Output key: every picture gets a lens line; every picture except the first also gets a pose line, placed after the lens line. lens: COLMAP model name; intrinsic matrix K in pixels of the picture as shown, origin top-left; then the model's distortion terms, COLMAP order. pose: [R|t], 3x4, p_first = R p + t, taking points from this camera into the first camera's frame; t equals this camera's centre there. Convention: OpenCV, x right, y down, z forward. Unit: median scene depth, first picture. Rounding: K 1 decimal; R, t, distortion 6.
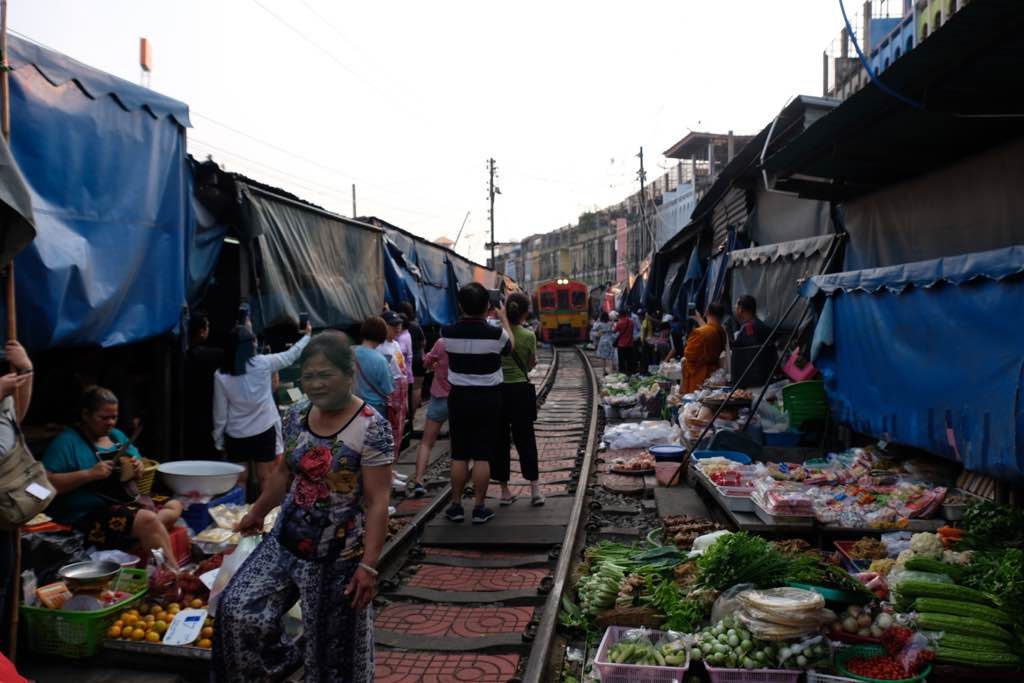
lens RADIAL K [[795.9, 0, 512.0], [0, 795.9, 341.5], [0, 0, 1]] dist [-0.049307, 0.038737]
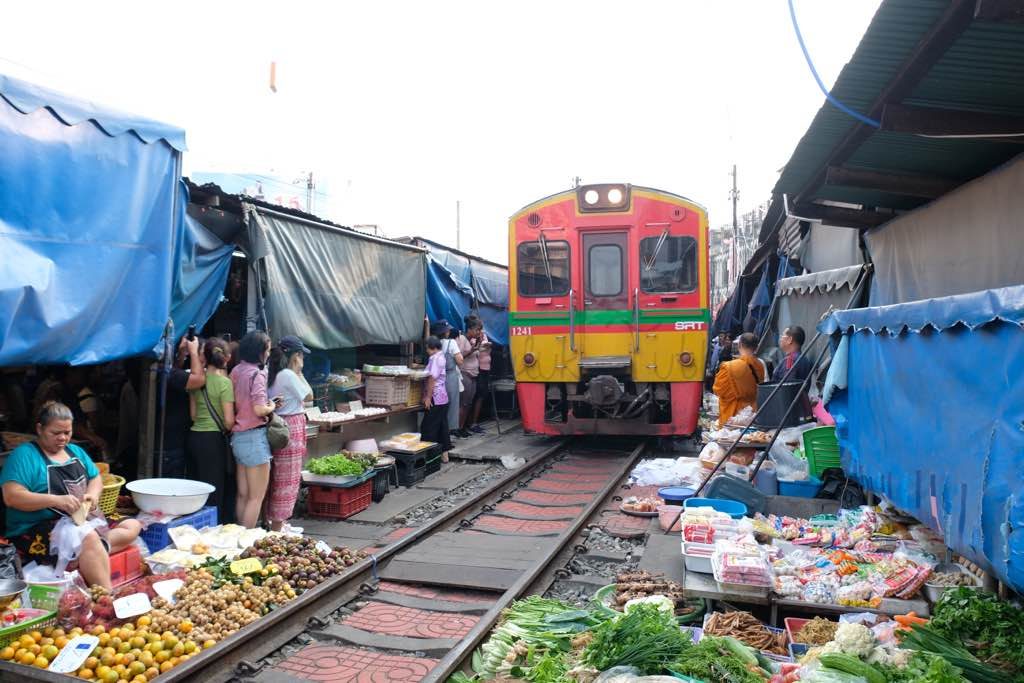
lens RADIAL K [[795.9, 0, 512.0], [0, 795.9, 341.5], [0, 0, 1]] dist [-0.049307, 0.038737]
pose [[0.988687, 0.031412, -0.146669, 0.182385], [-0.034325, 0.999260, -0.017371, -0.023640], [0.146014, 0.022209, 0.989033, 0.062240]]
